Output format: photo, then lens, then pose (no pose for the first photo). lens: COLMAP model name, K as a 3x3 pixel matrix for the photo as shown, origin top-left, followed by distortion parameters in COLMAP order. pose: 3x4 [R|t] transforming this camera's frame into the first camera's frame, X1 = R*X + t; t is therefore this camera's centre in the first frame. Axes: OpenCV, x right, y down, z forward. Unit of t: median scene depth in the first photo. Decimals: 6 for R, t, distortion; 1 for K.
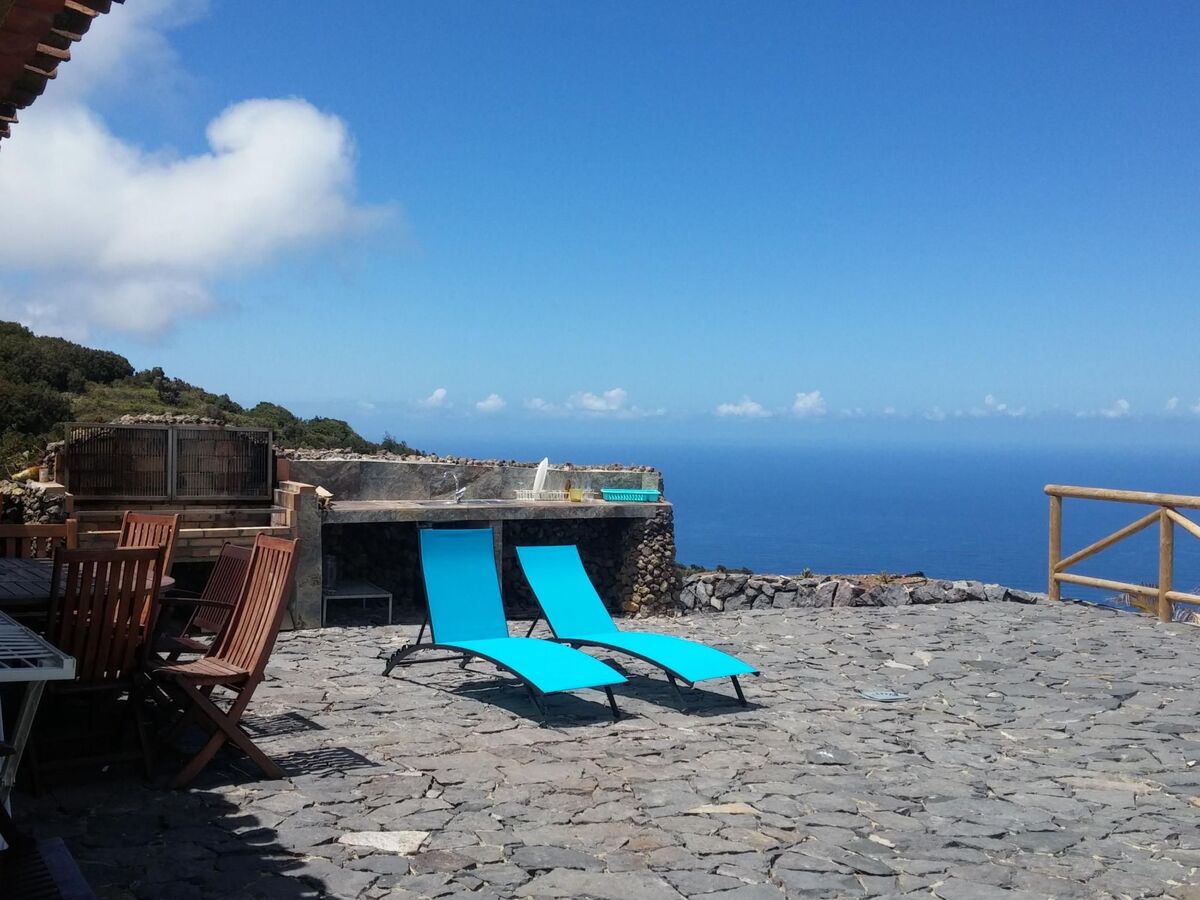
lens RADIAL K [[1358.1, 0, 600.0], [0, 1358.1, 450.0], [0, 0, 1]] dist [0.057453, 0.006610]
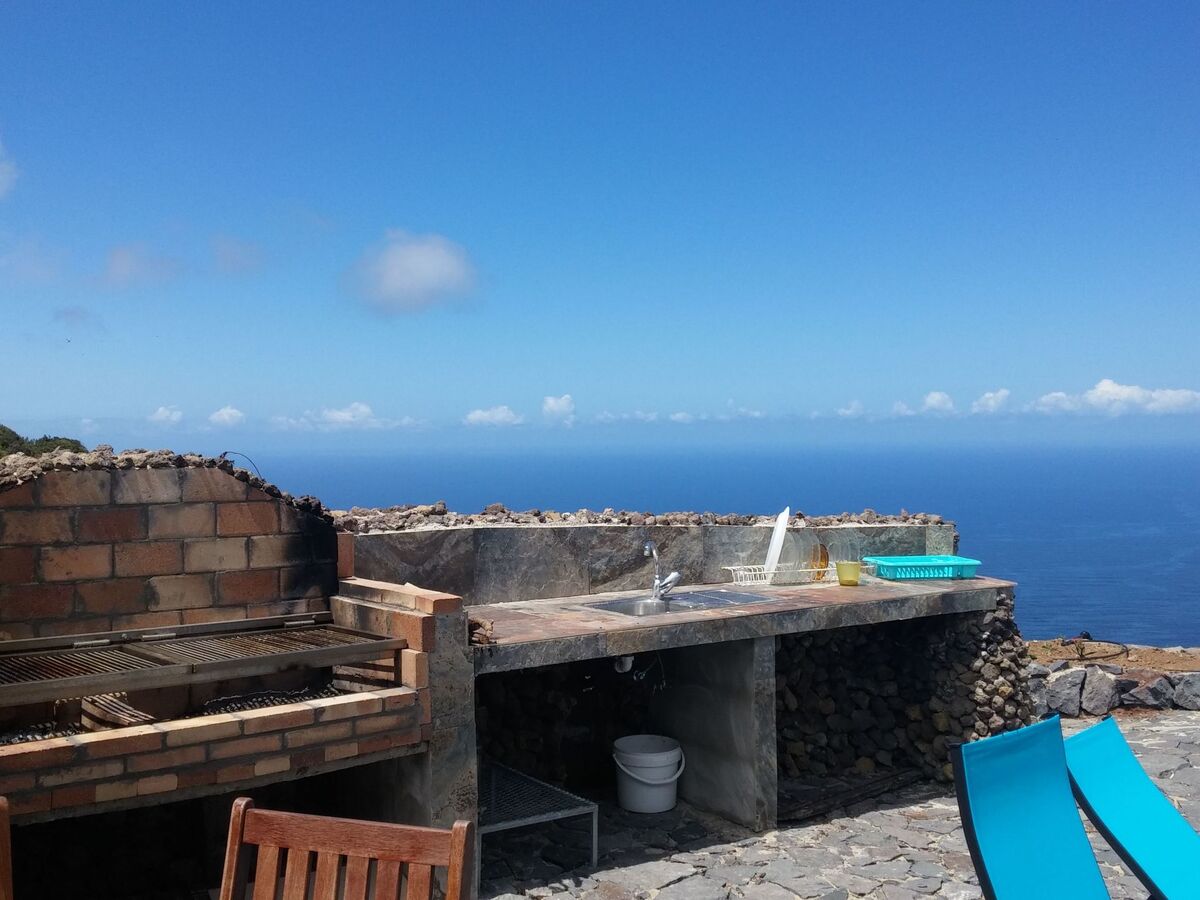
lens RADIAL K [[1358.1, 0, 600.0], [0, 1358.1, 450.0], [0, 0, 1]] dist [0.057453, 0.006610]
pose [[0.982385, -0.027009, 0.184906, -0.221528], [0.028111, 0.999599, -0.003343, -0.018333], [-0.184741, 0.008482, 0.982751, 0.479832]]
